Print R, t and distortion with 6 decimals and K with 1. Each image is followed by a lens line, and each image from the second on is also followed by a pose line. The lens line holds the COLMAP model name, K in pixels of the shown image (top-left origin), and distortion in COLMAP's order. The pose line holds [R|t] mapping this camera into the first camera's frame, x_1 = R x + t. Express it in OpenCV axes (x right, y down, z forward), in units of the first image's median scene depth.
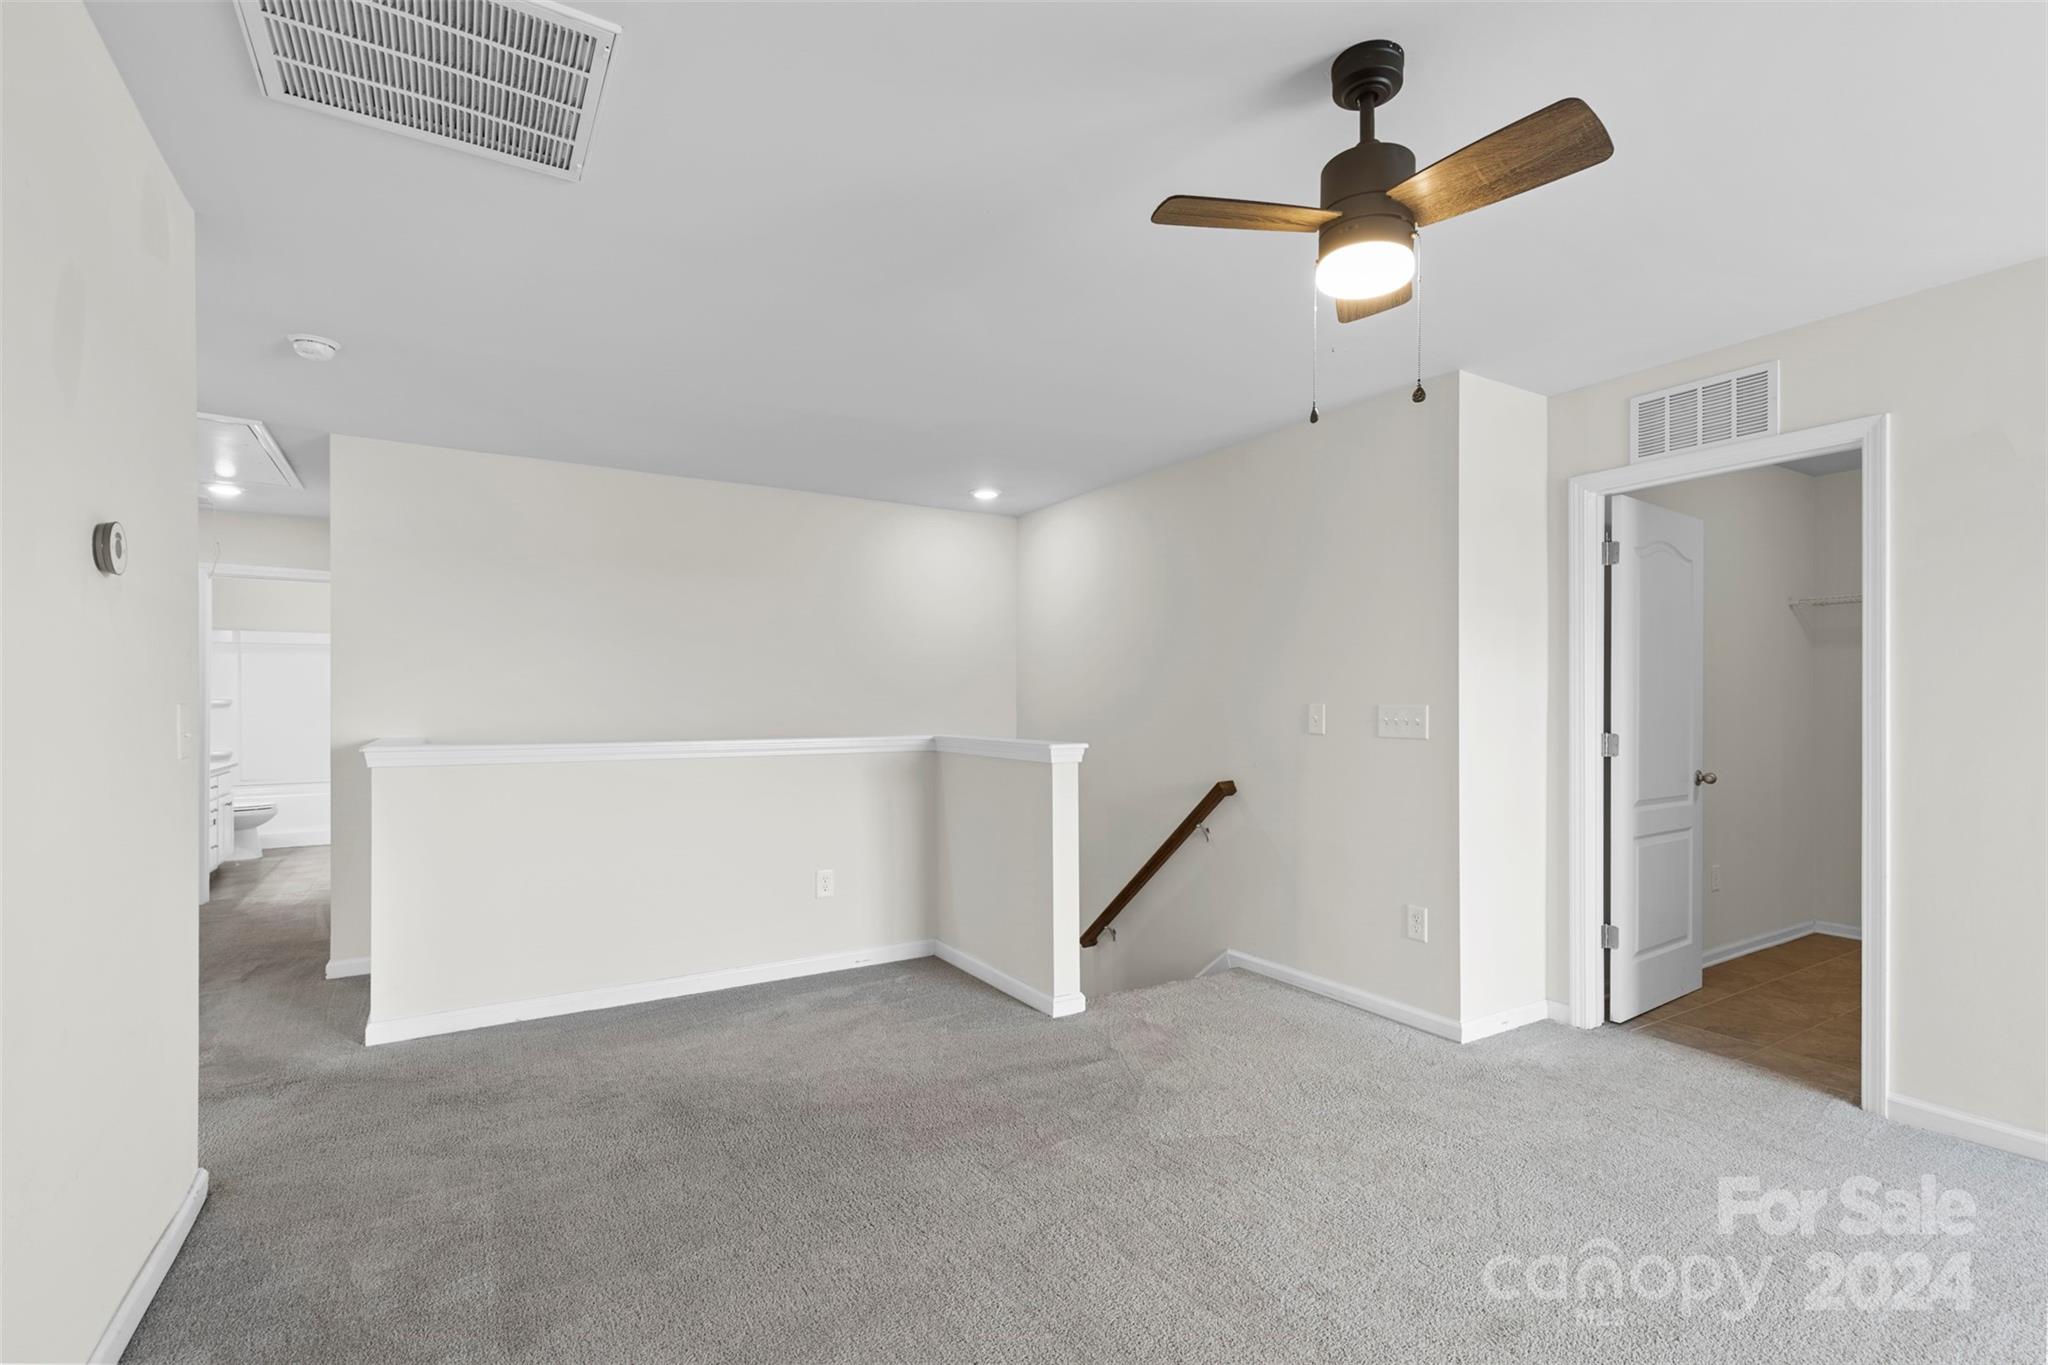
lens RADIAL K [[928.8, 0, 1025.0], [0, 928.8, 692.1], [0, 0, 1]] dist [0.000479, 0.000014]
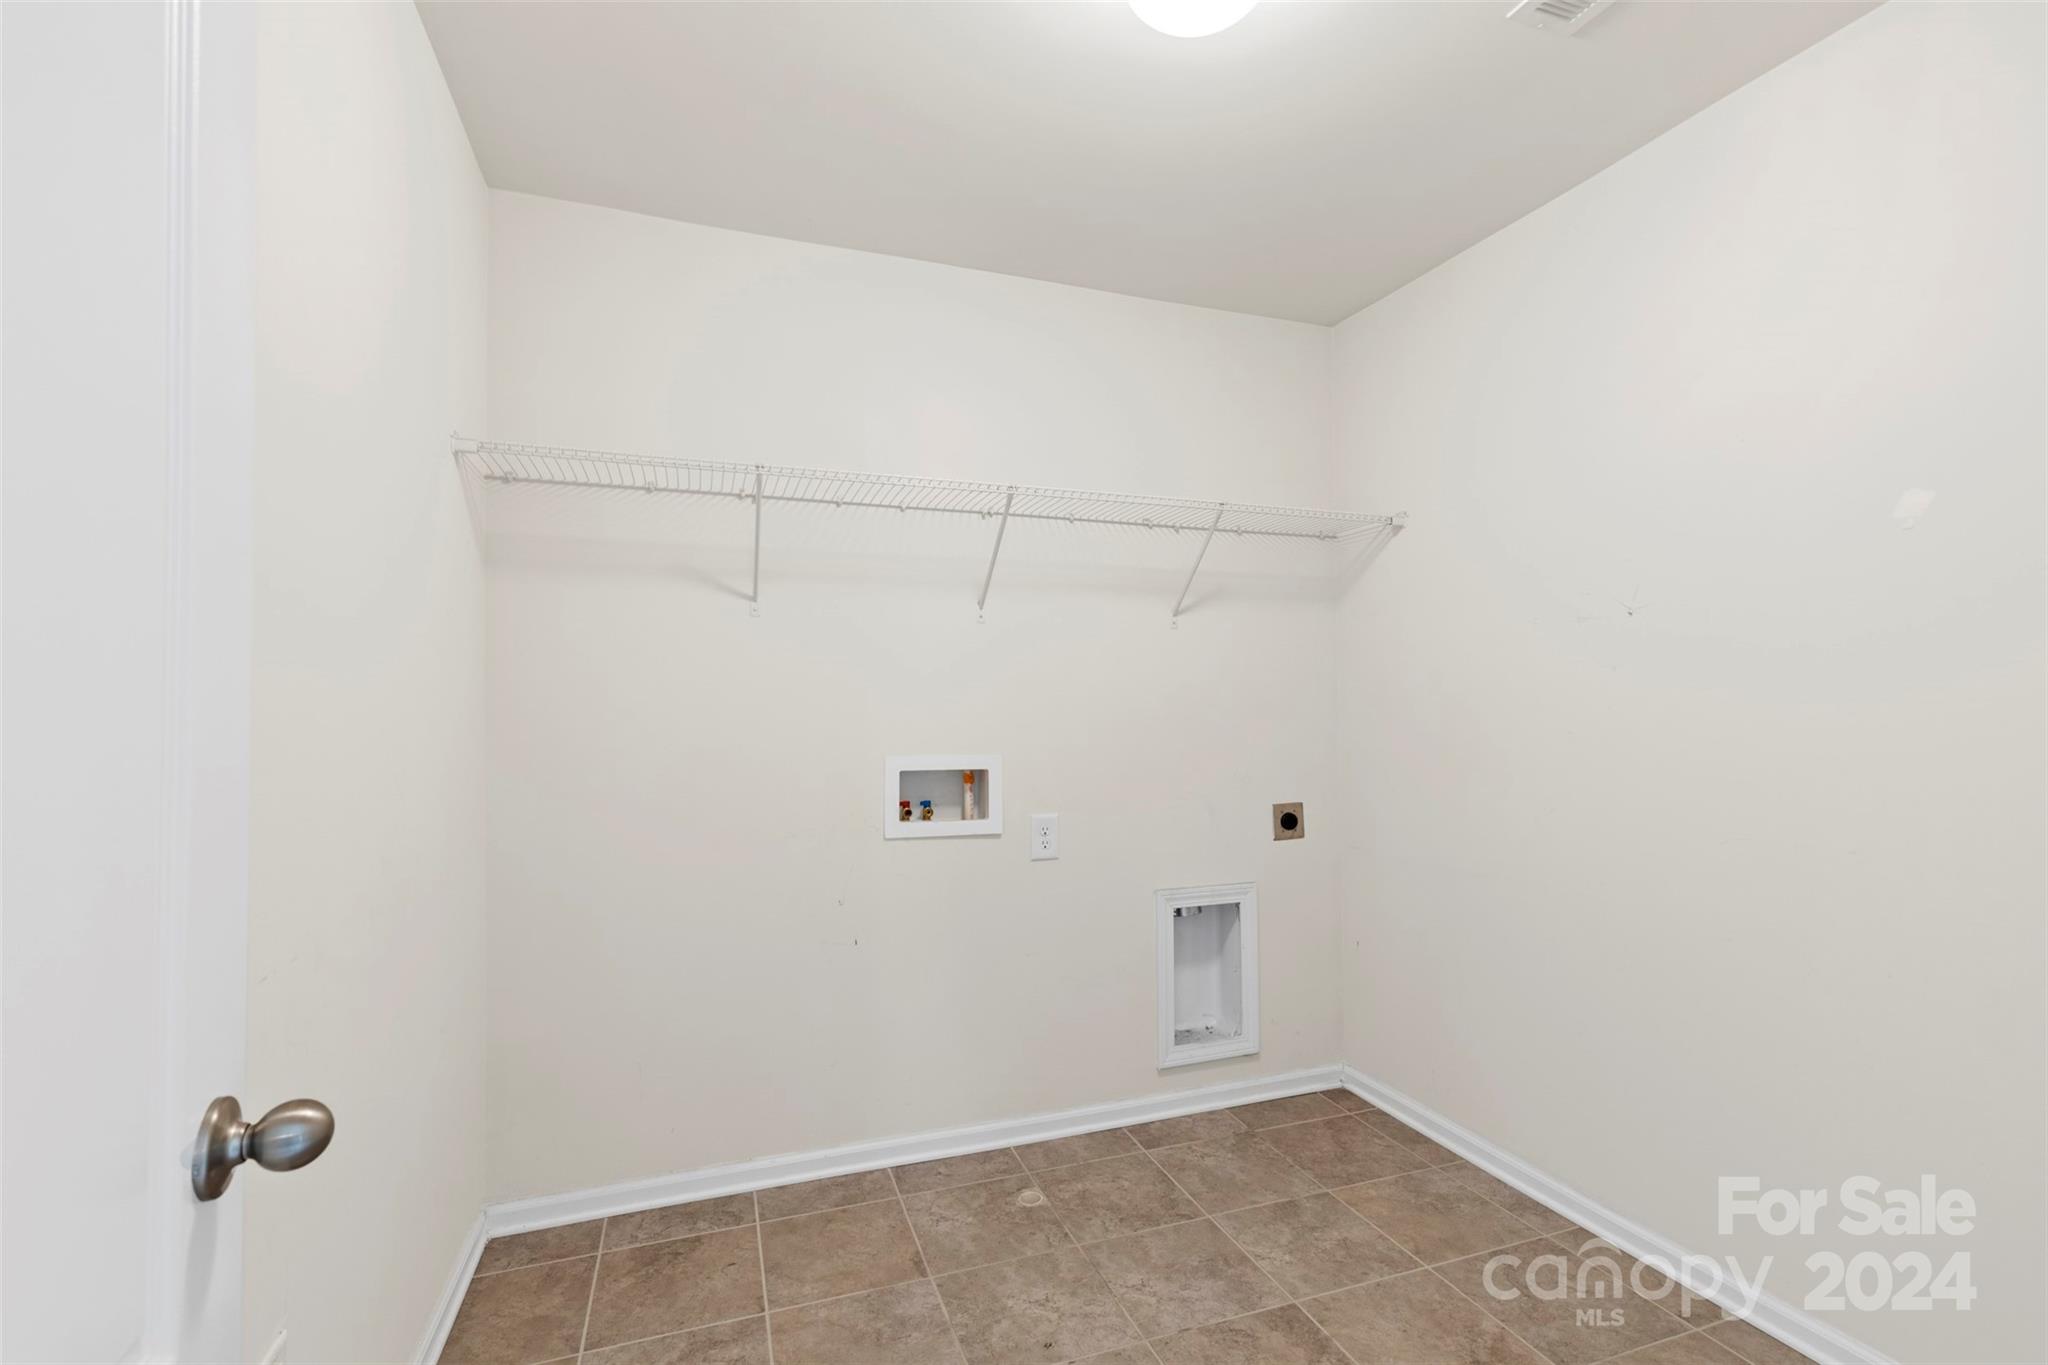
lens RADIAL K [[928.8, 0, 1027.0], [0, 928.8, 687.5], [0, 0, 1]] dist [0.000479, 0.000014]
pose [[0.210560, 0.011466, 0.977514, 0.598107], [-0.003411, 0.999934, -0.010994, 0.014006], [-0.977575, -0.001019, 0.210585, 0.831713]]
